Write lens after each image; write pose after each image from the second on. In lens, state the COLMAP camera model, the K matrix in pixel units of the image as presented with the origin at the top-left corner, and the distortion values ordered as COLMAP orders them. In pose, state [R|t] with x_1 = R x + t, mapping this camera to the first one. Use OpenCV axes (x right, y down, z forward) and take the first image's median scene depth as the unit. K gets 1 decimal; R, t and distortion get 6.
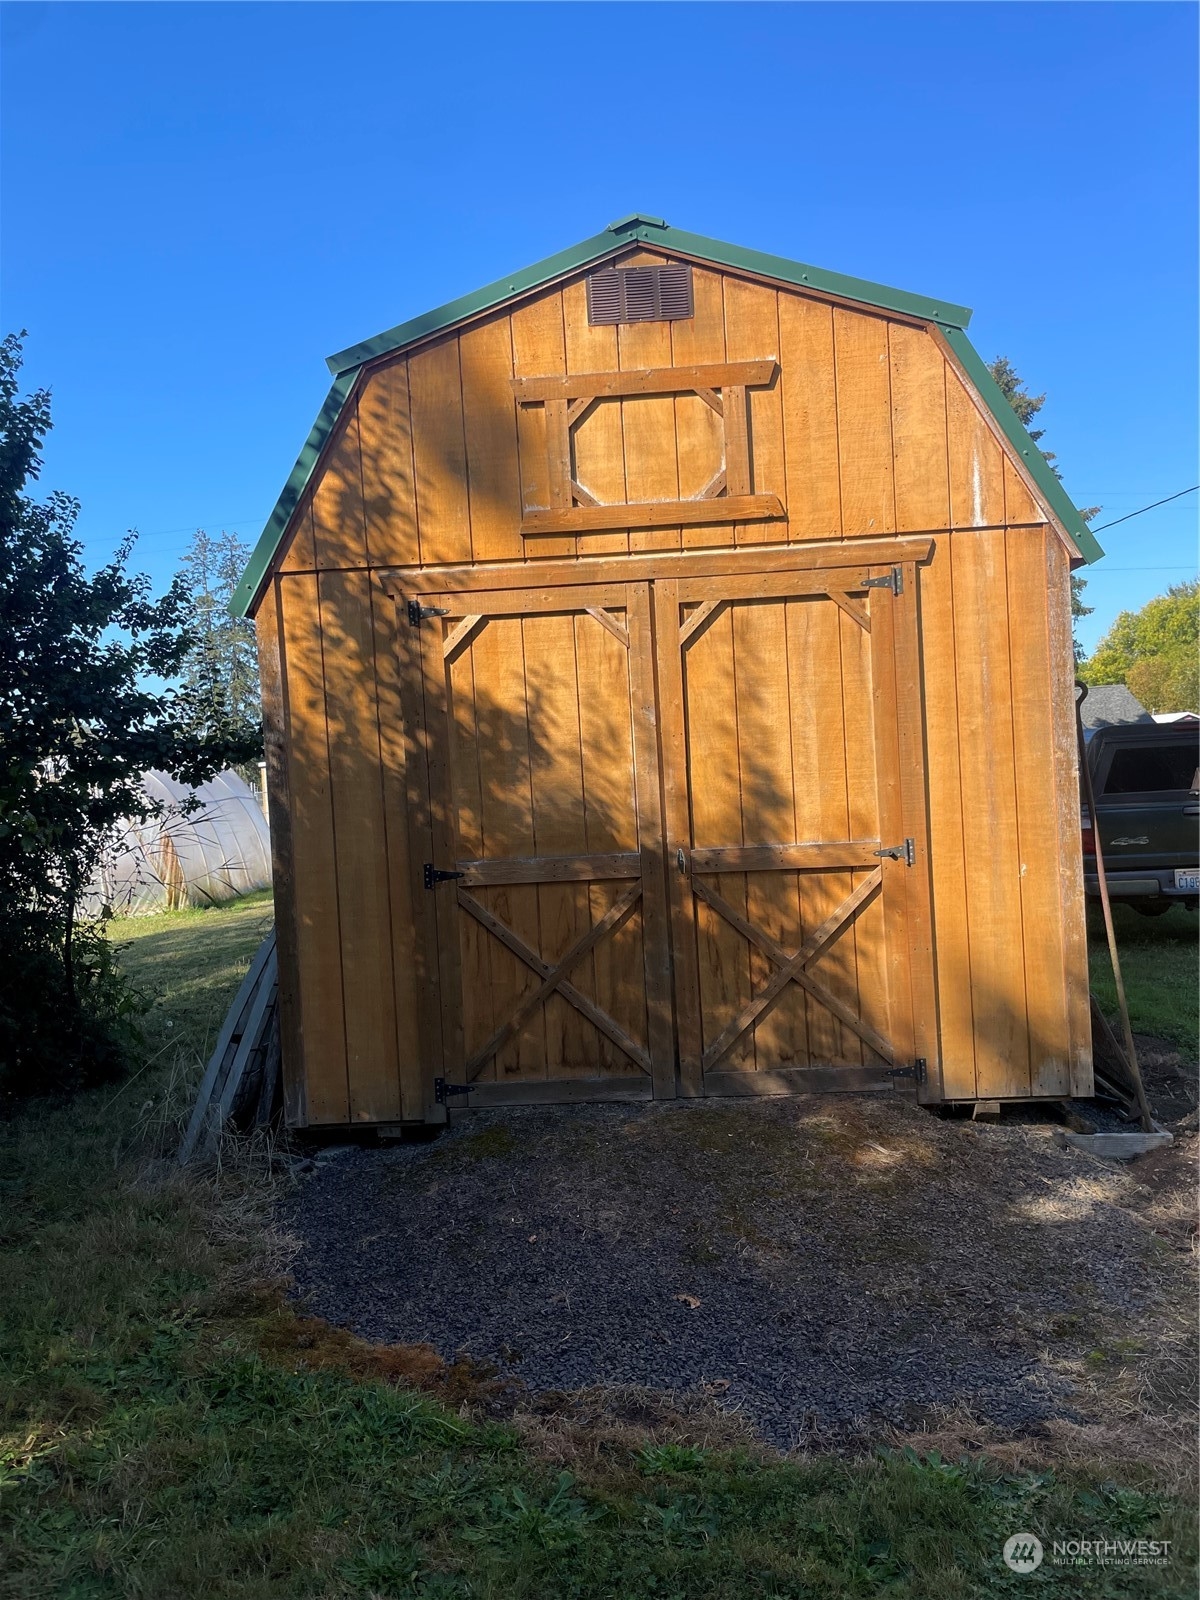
lens RADIAL K [[1235.3, 0, 600.0], [0, 1235.3, 800.0], [0, 0, 1]] dist [0.079504, -0.112859]
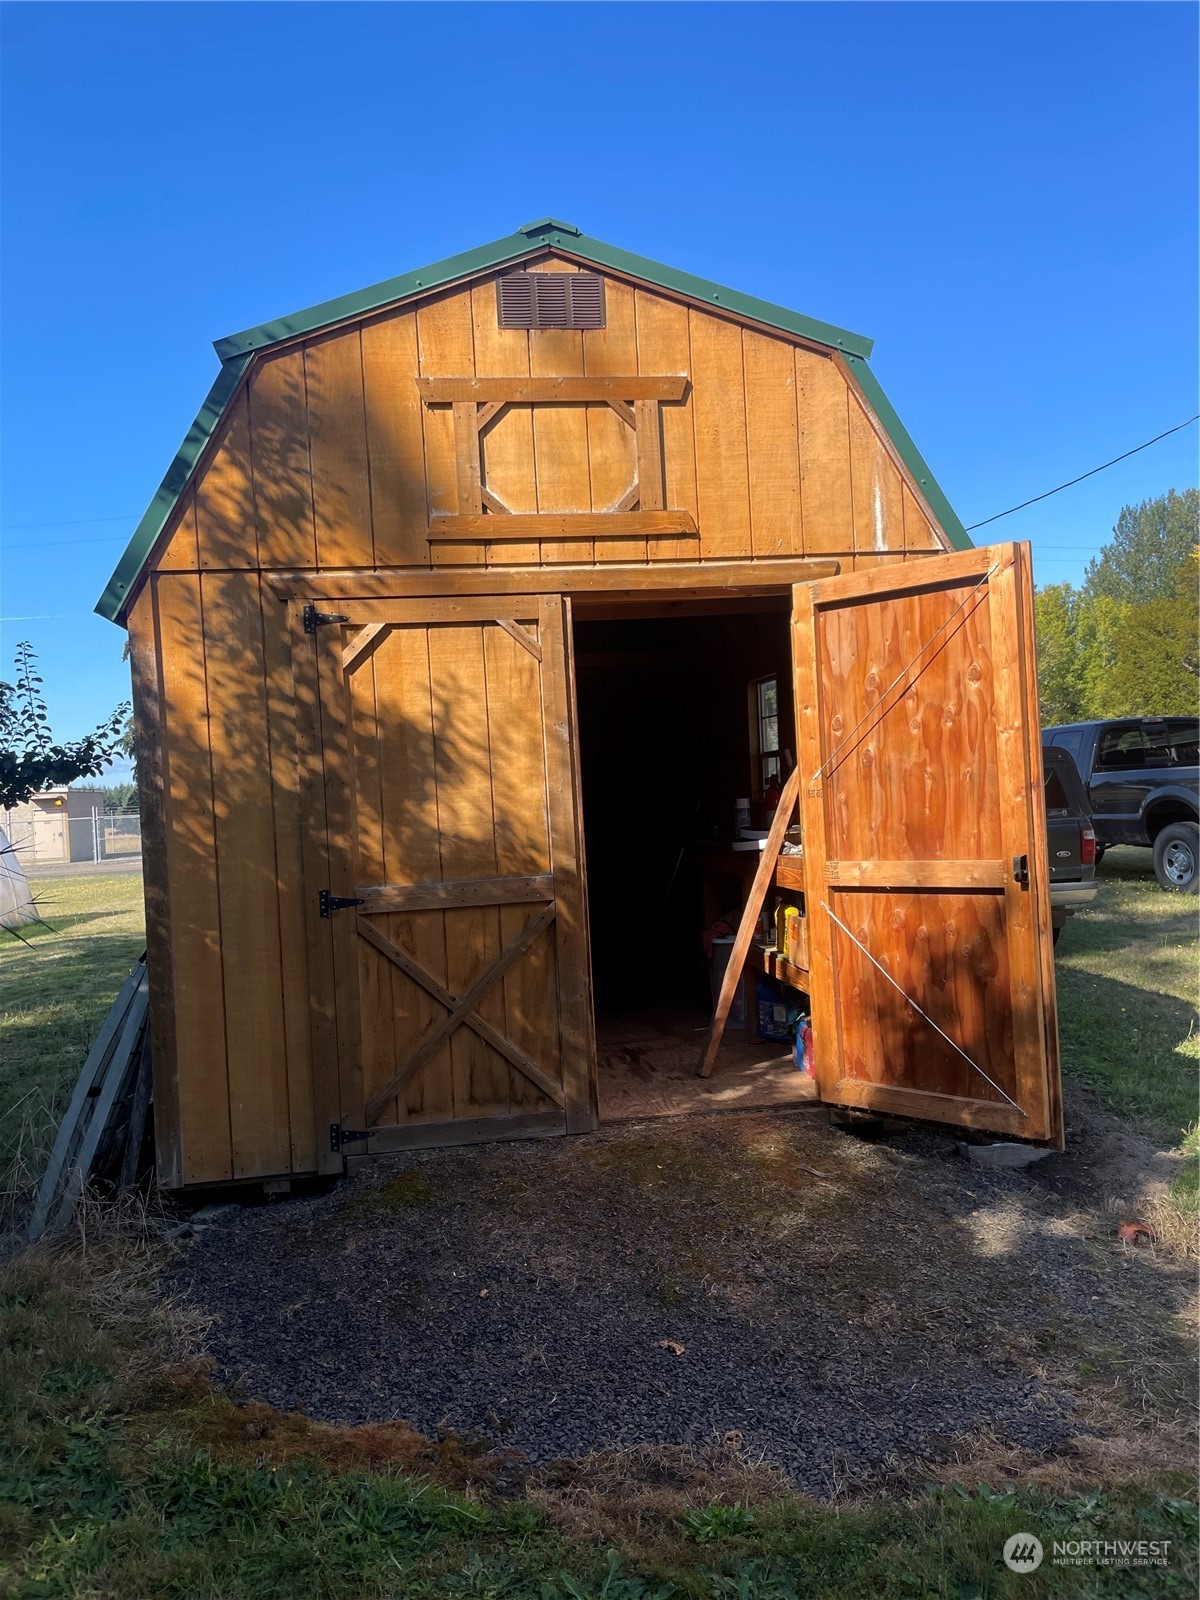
lens RADIAL K [[1233.6, 0, 591.3], [0, 1233.6, 789.5], [0, 0, 1]] dist [0.082450, -0.119355]
pose [[0.980687, 0.000996, 0.195583, -0.127468], [0.005700, 0.999417, -0.033667, 0.008945], [-0.195502, 0.034132, 0.980109, 0.054369]]
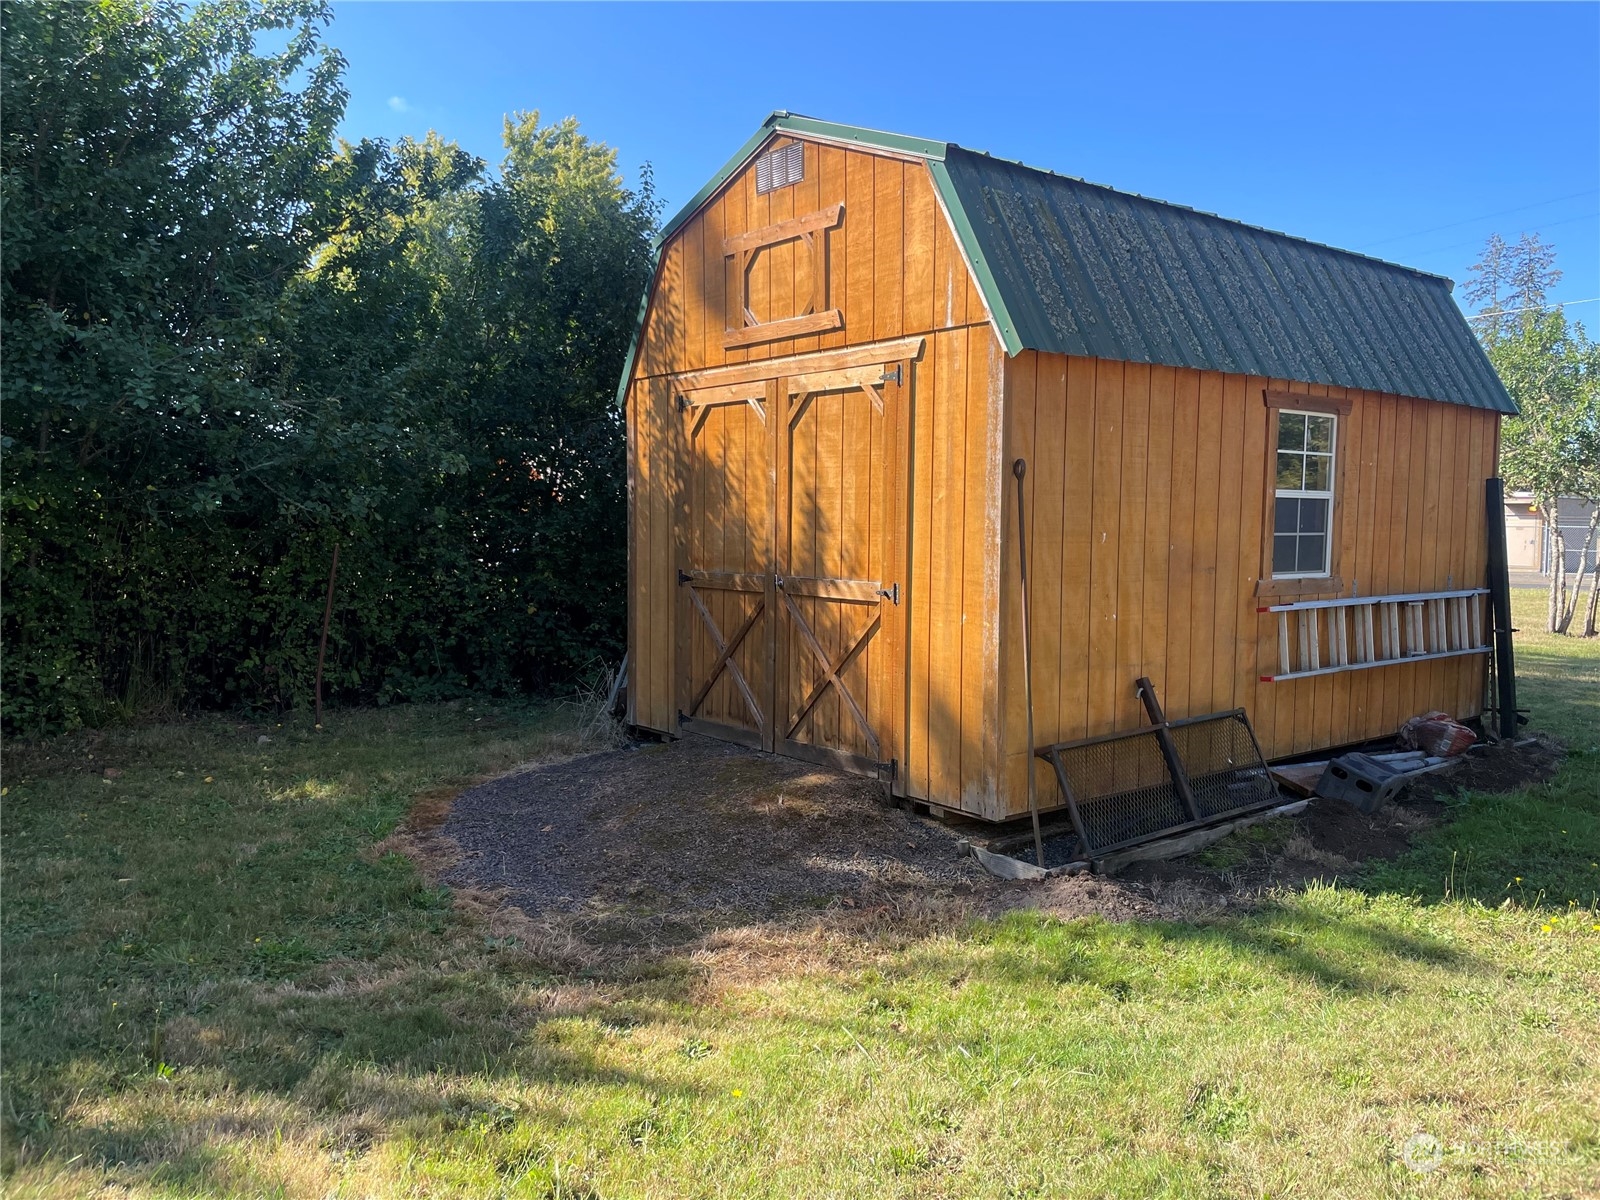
lens RADIAL K [[1222.9, 0, 796.5], [0, 1222.9, 597.7], [0, 0, 1]] dist [0.083973, -0.114092]
pose [[0.658091, 0.107565, -0.745216, 1.105999], [-0.062352, 0.994129, 0.088431, -0.057317], [0.750352, -0.011730, 0.660934, 0.113302]]
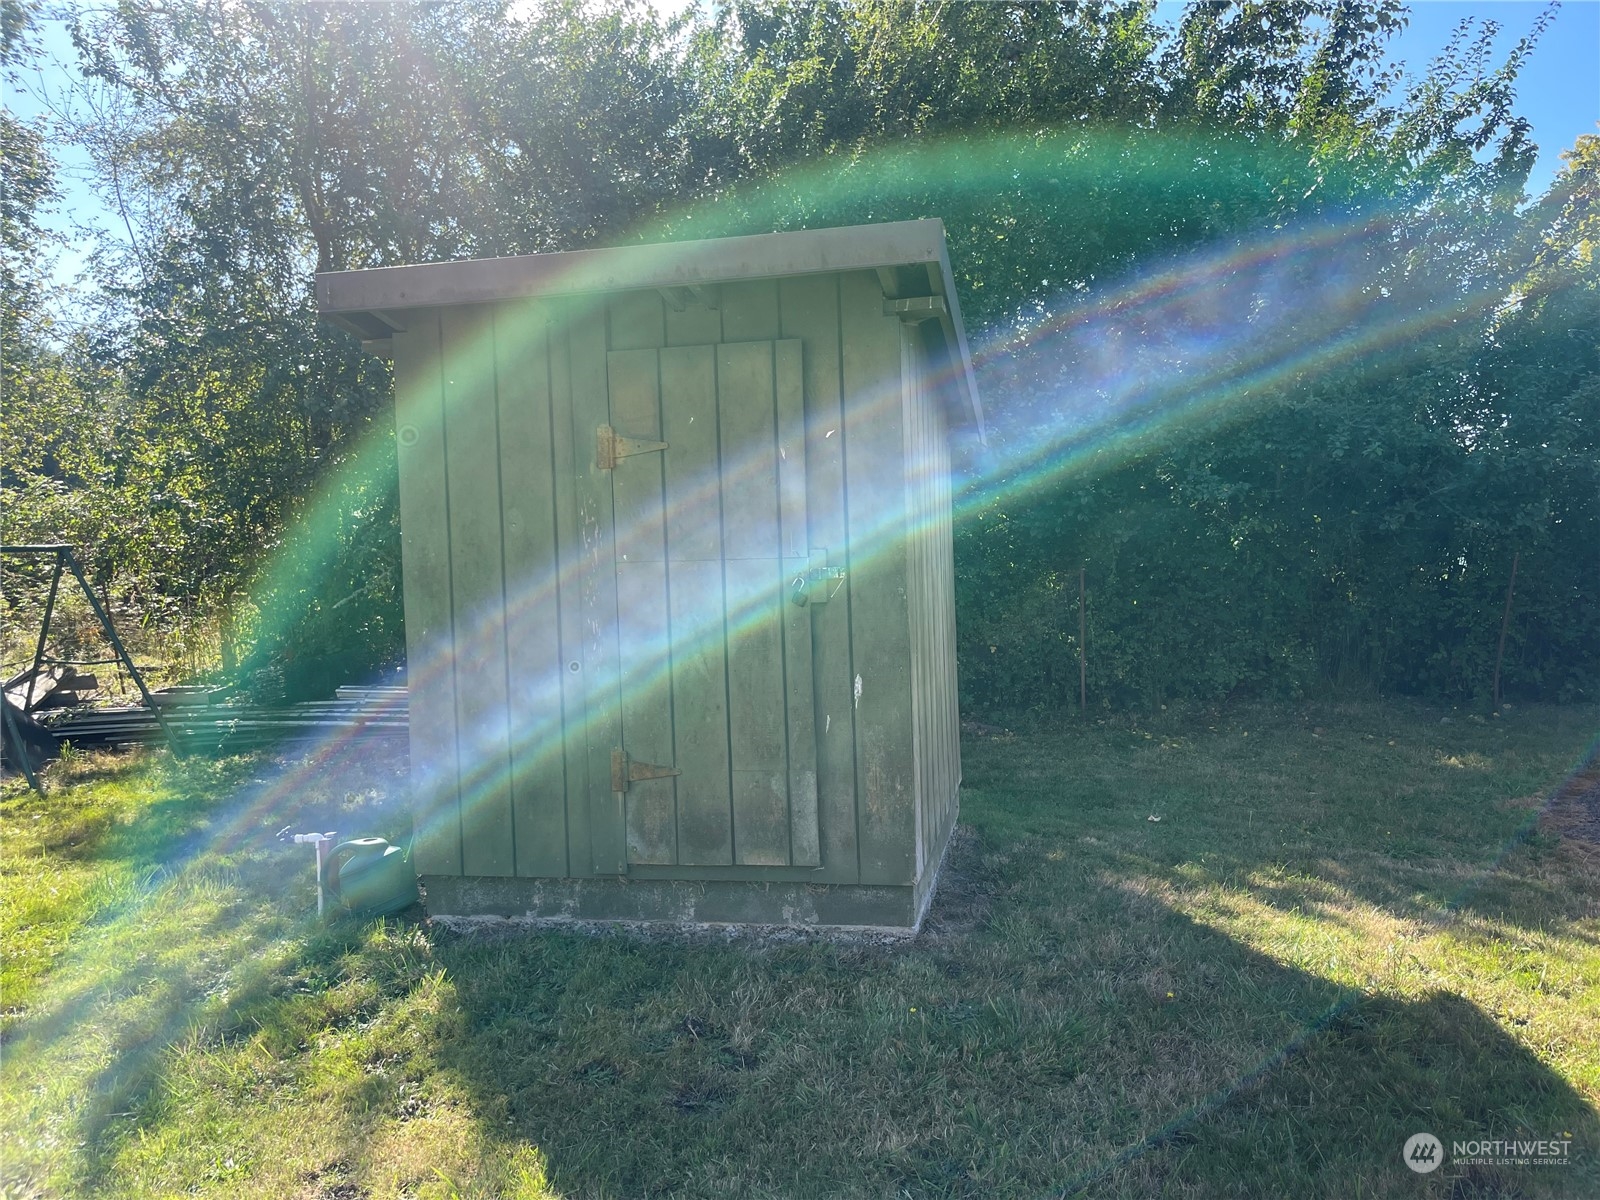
lens RADIAL K [[1222.9, 0, 796.5], [0, 1222.9, 597.7], [0, 0, 1]] dist [0.083973, -0.114092]
pose [[-0.213136, 0.101538, -0.971732, 1.304545], [0.016665, 0.994818, 0.100296, -0.069763], [0.976880, 0.005183, -0.213724, 0.101611]]
